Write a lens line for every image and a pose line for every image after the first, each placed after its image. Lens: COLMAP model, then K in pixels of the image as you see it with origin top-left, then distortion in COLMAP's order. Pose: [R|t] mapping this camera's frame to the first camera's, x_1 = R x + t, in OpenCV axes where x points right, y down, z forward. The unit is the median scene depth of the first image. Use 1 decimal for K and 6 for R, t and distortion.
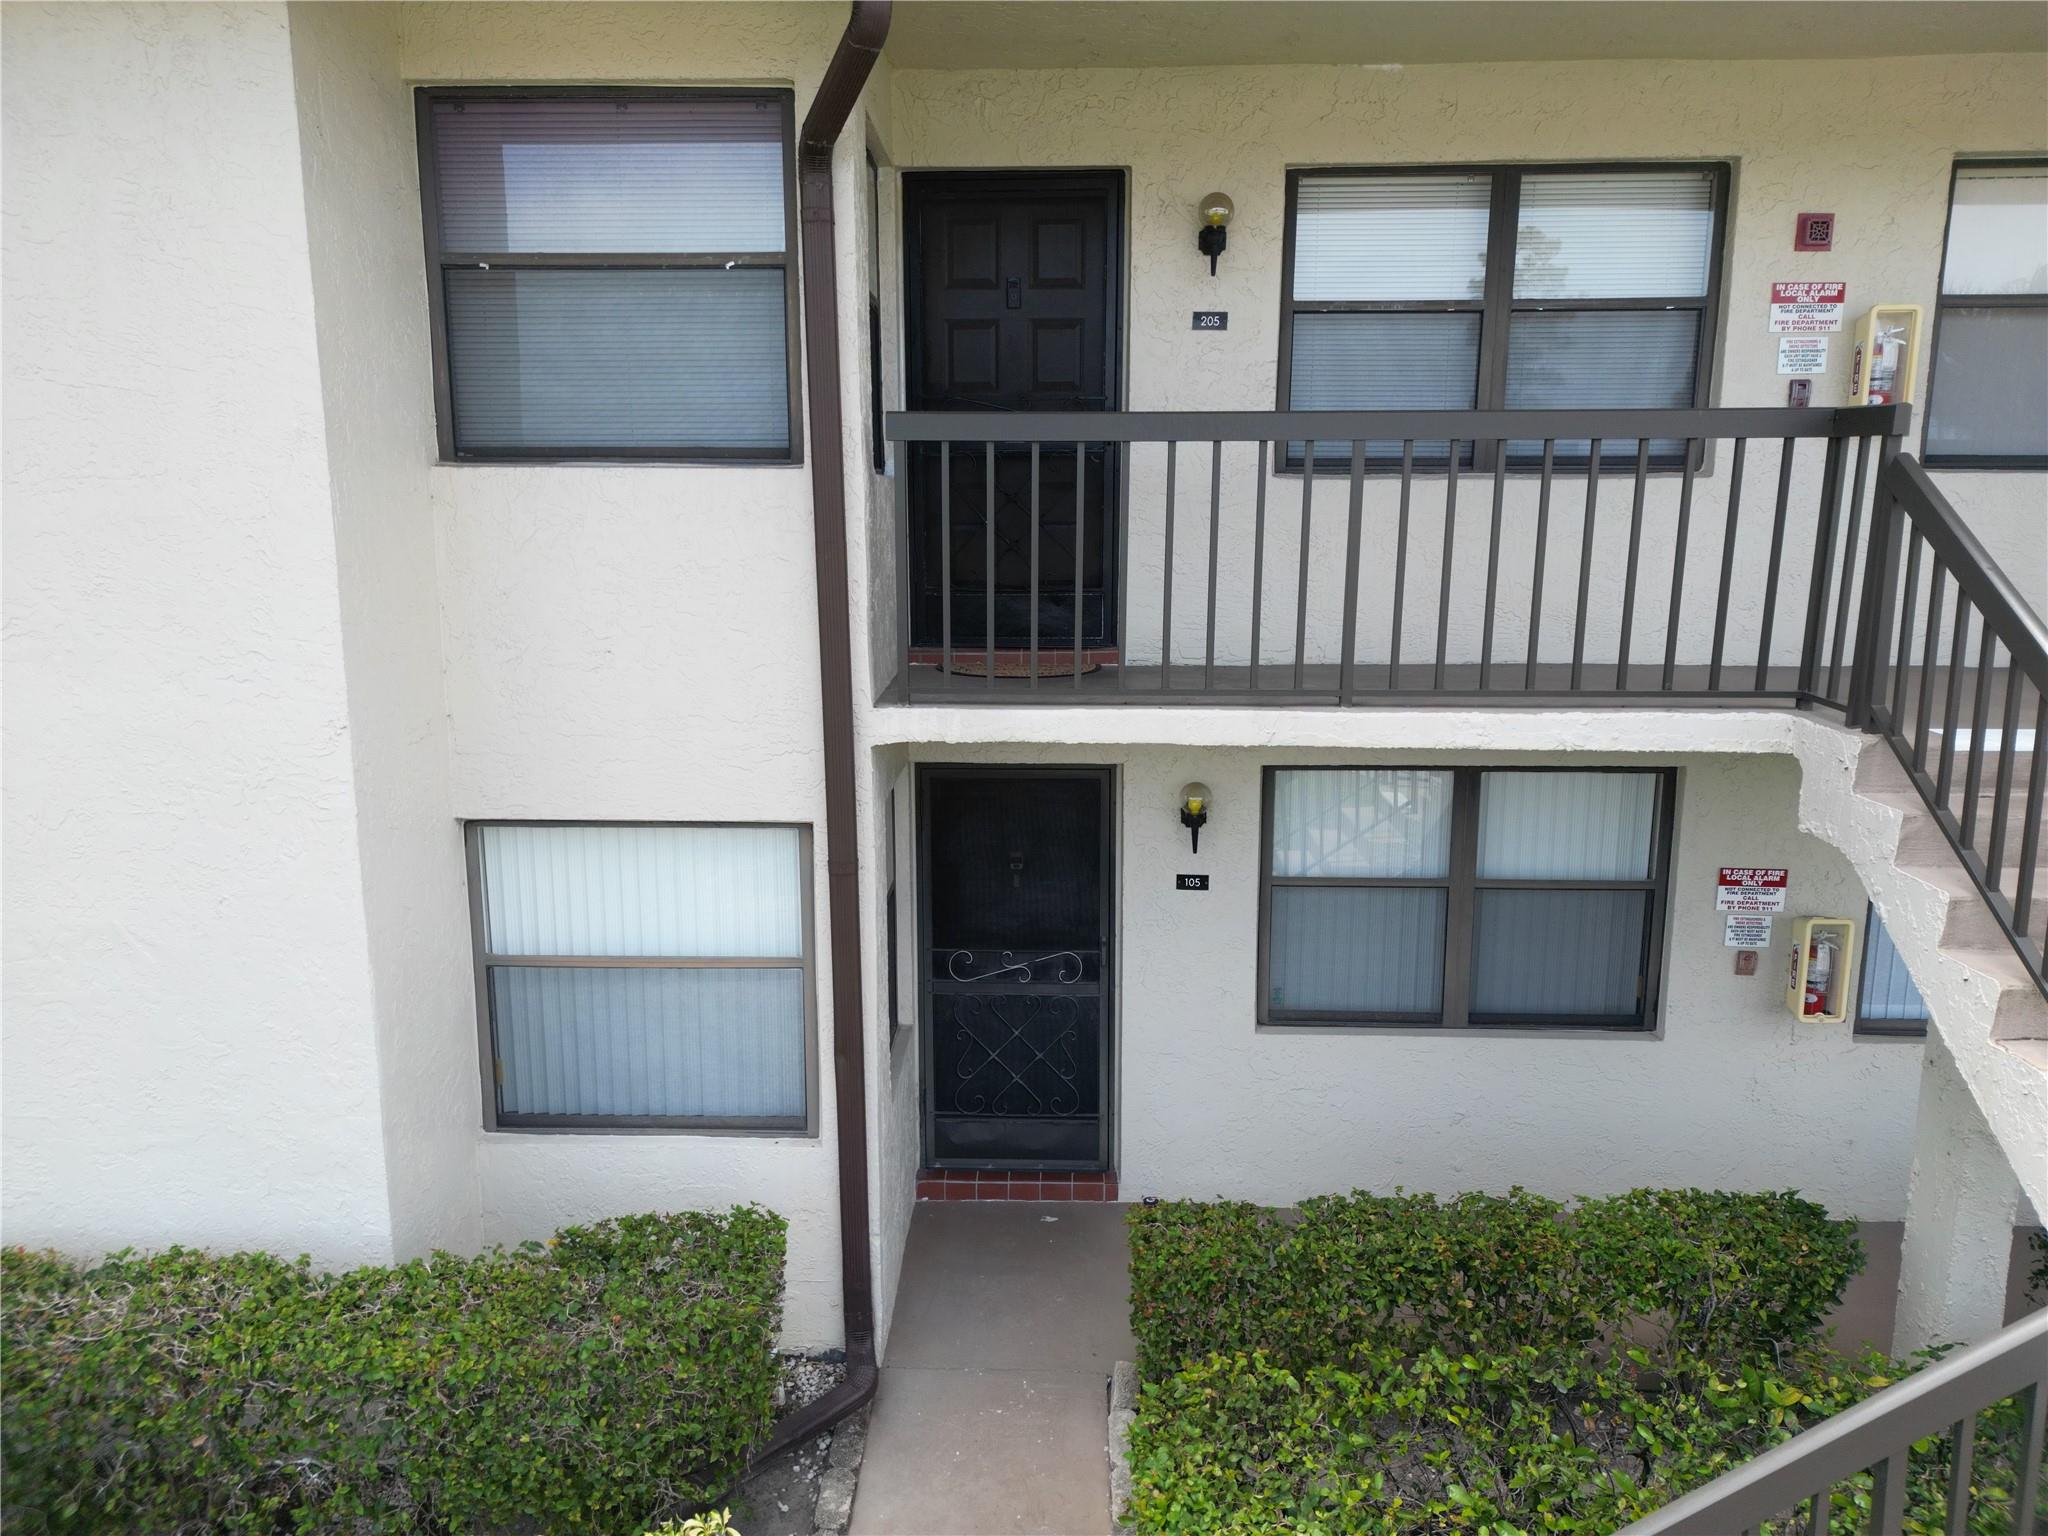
lens RADIAL K [[1453.2, 0, 1024.0], [0, 1453.2, 768.0], [0, 0, 1]] dist [0.080421, -0.092809]
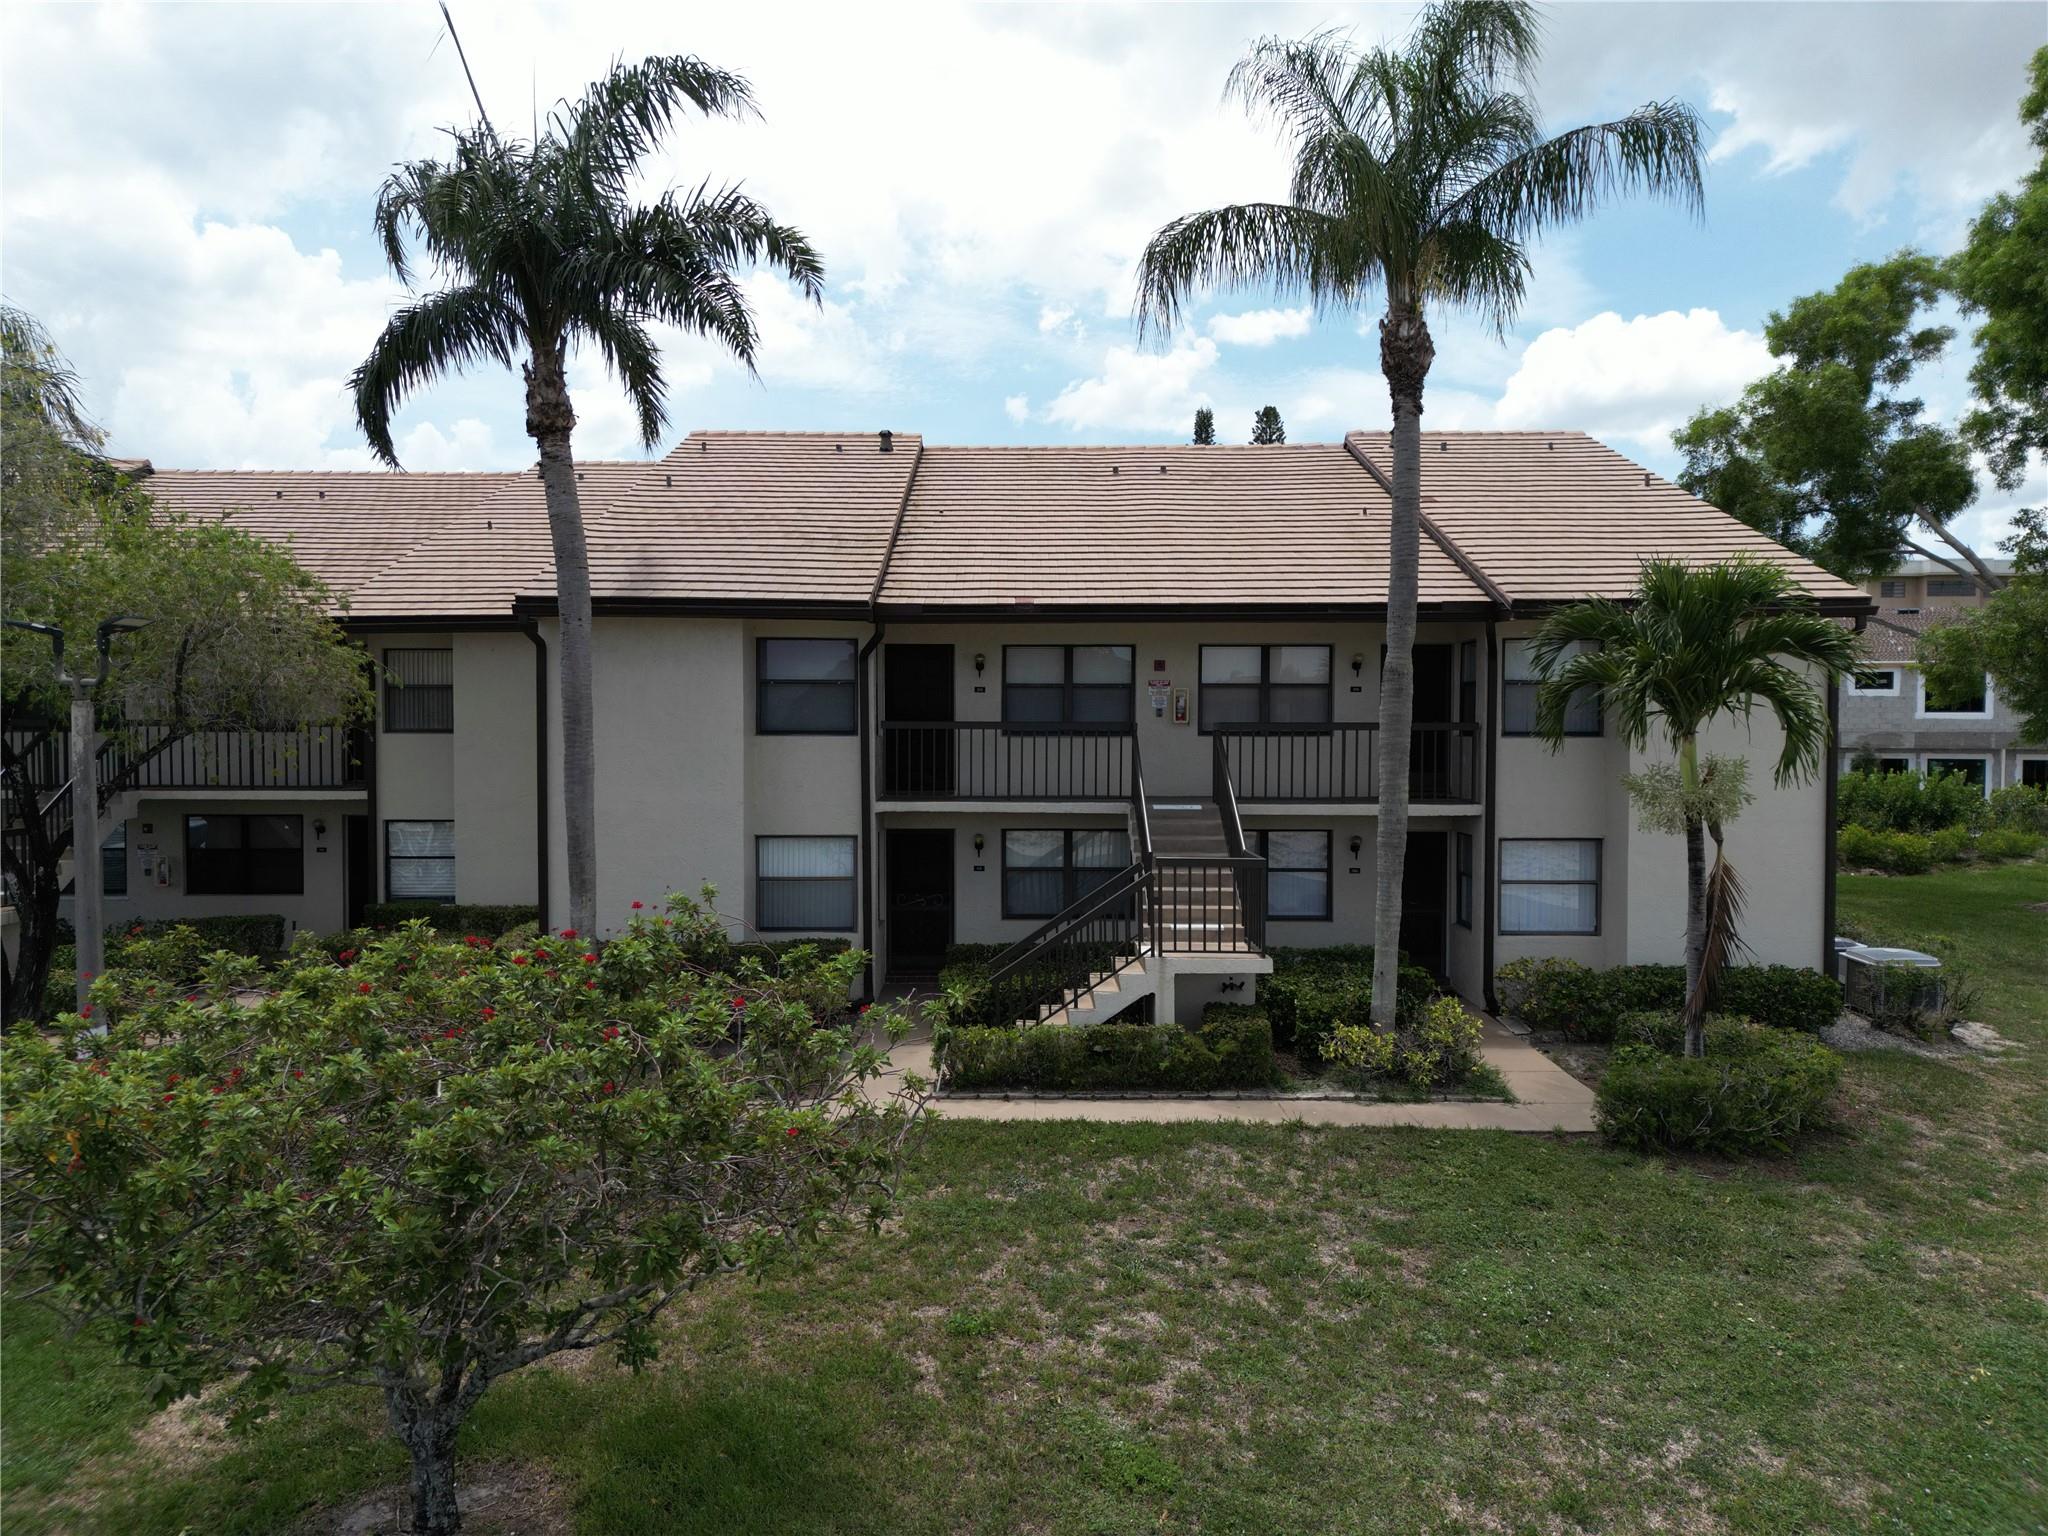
lens RADIAL K [[1453.2, 0, 1024.0], [0, 1453.2, 768.0], [0, 0, 1]] dist [0.080421, -0.092809]
pose [[0.999877, -0.003548, 0.015245, 0.194793], [0.005908, 0.987468, -0.157710, 0.415395], [-0.014494, 0.157780, 0.987368, -2.392223]]
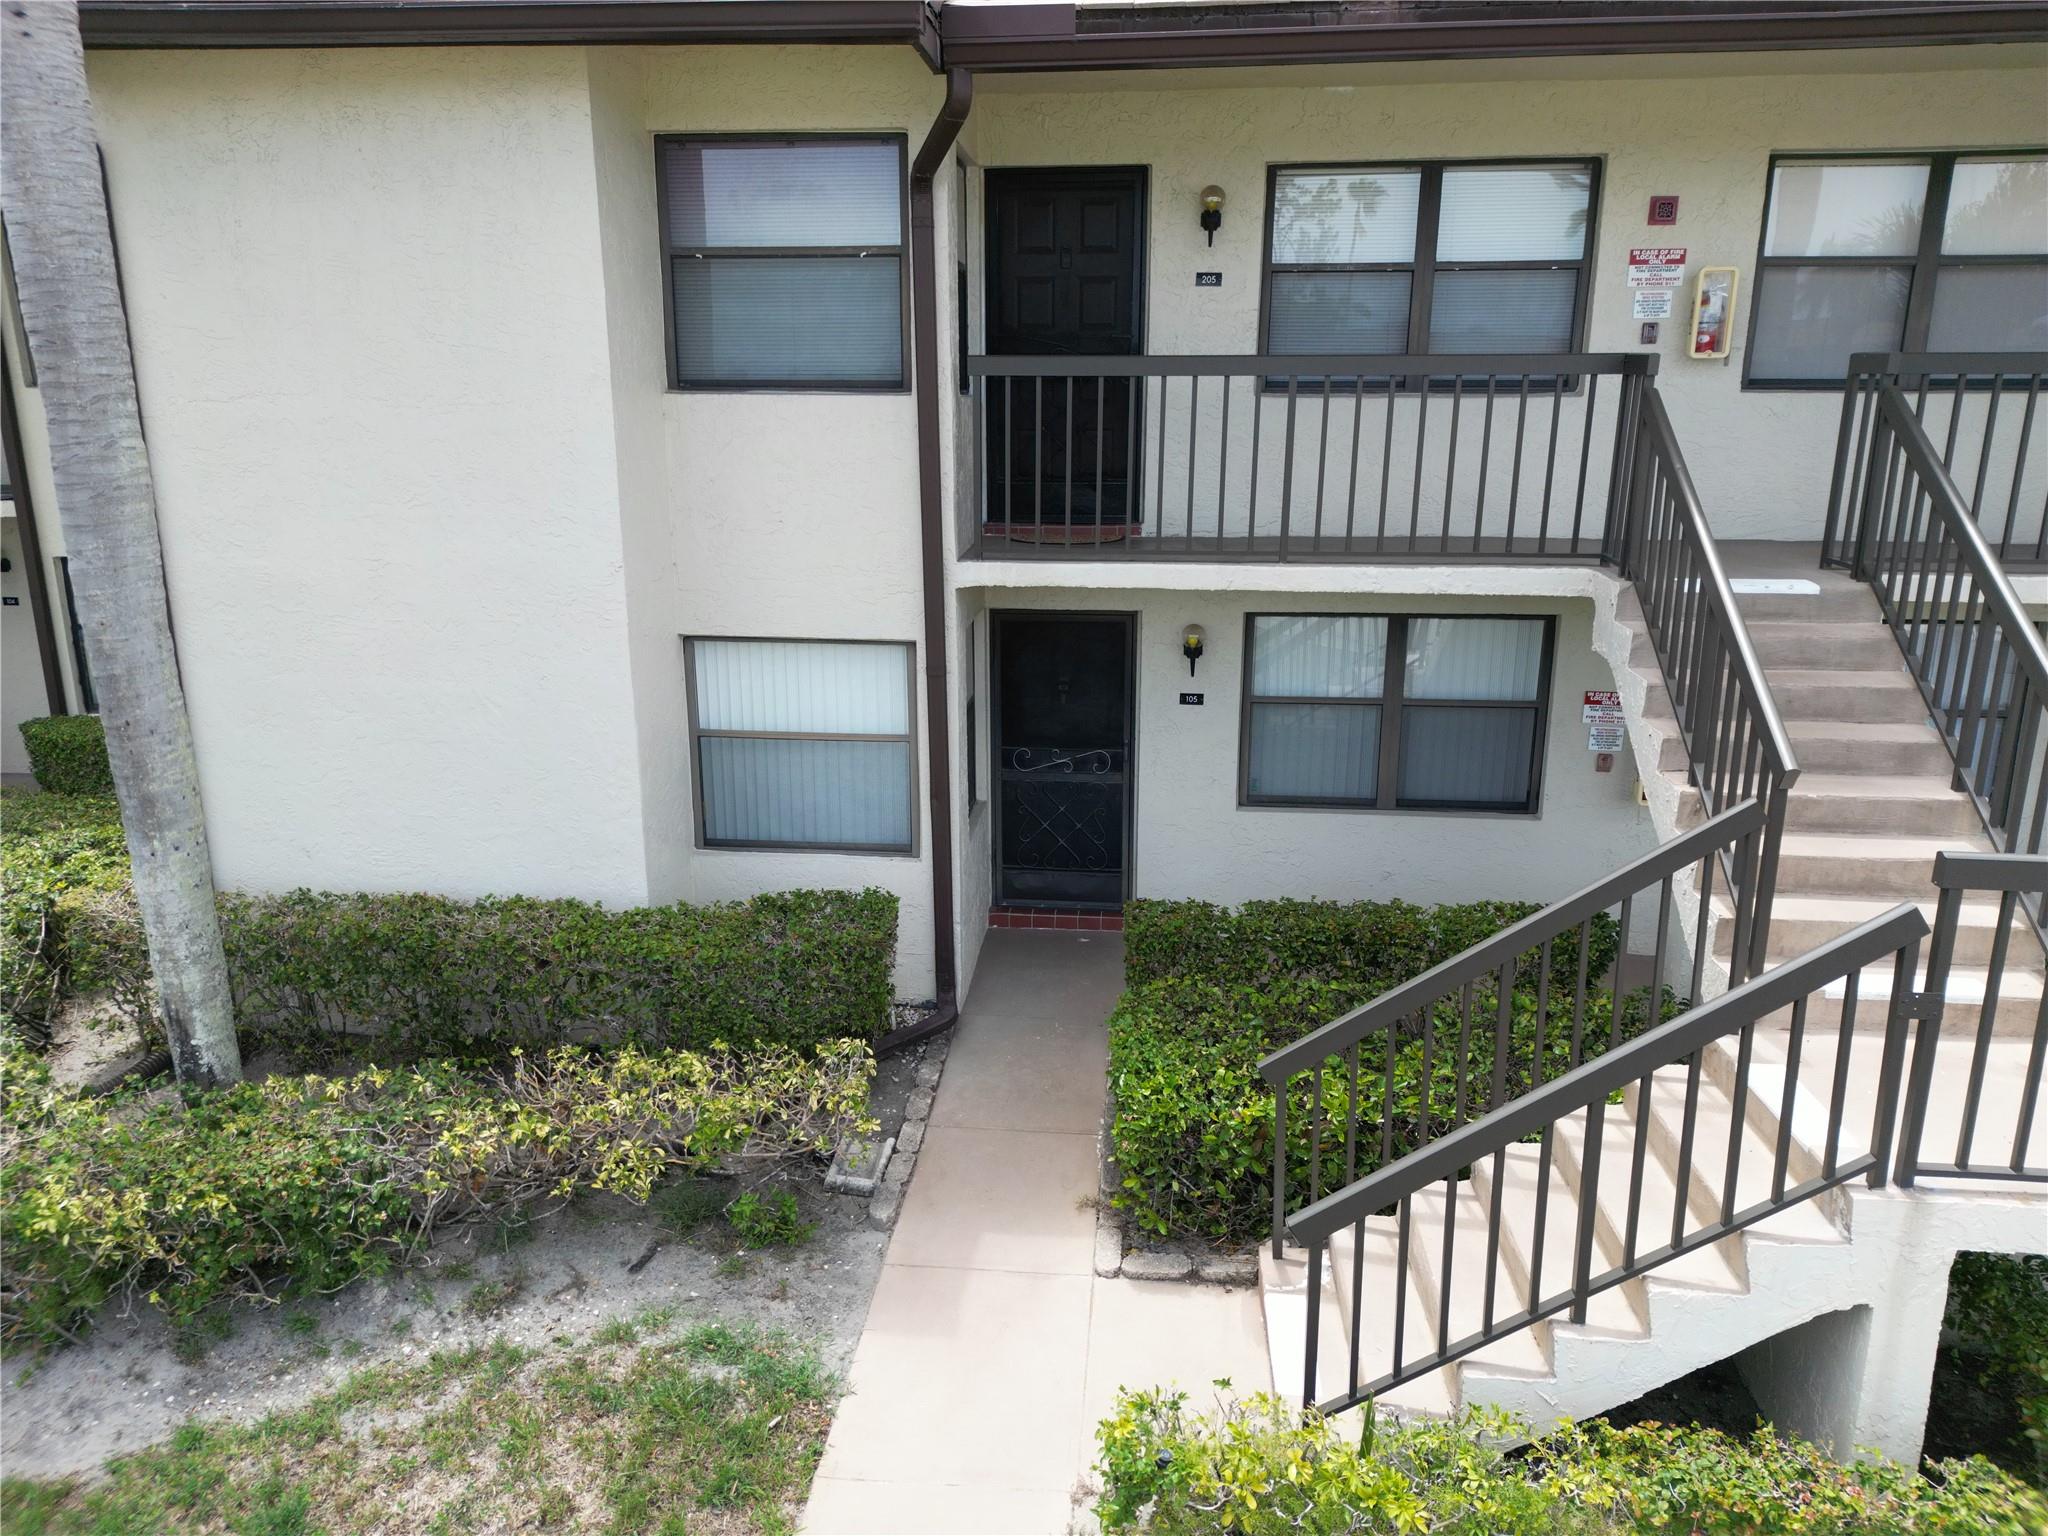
lens RADIAL K [[1453.2, 0, 1024.0], [0, 1453.2, 768.0], [0, 0, 1]] dist [0.080421, -0.092809]
pose [[0.997630, 0.017647, -0.066505, 0.060381], [-0.012734, 0.997207, 0.073587, 0.053604], [0.067617, -0.072566, 0.995069, -0.438896]]
